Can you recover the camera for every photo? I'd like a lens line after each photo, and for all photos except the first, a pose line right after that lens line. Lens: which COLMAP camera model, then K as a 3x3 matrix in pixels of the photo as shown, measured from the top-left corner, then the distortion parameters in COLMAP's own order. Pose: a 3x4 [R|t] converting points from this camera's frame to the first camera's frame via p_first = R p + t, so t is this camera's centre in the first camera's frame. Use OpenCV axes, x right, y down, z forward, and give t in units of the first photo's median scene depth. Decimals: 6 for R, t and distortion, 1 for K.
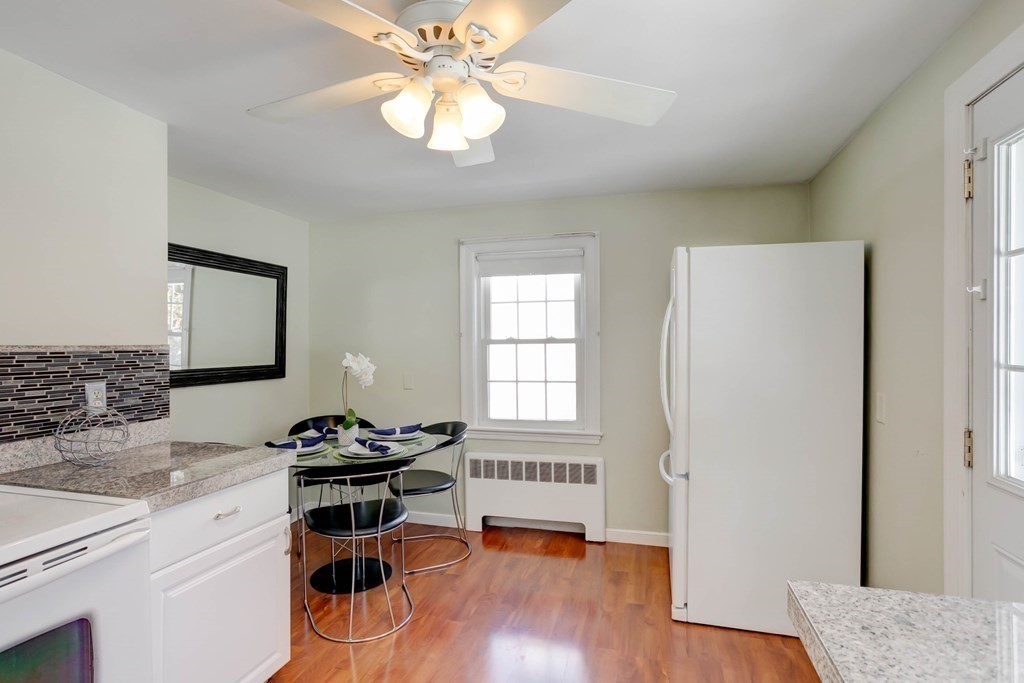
lens RADIAL K [[504.6, 0, 516.4], [0, 504.6, 347.0], [0, 0, 1]] dist [-0.043484, 0.021718]
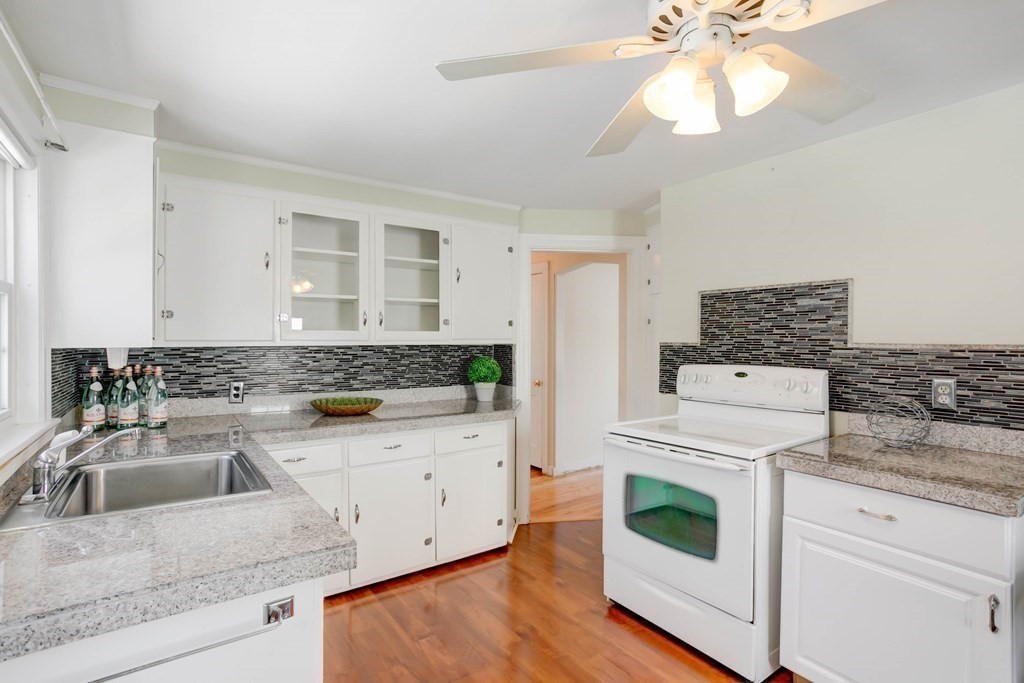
lens RADIAL K [[493.0, 0, 514.2], [0, 493.0, 344.9], [0, 0, 1]] dist [-0.001163, -0.000029]
pose [[-0.626242, 0.012821, -0.779523, 0.645563], [-0.005412, 0.999769, 0.020791, -0.021585], [0.779610, 0.017239, -0.626028, 1.065751]]
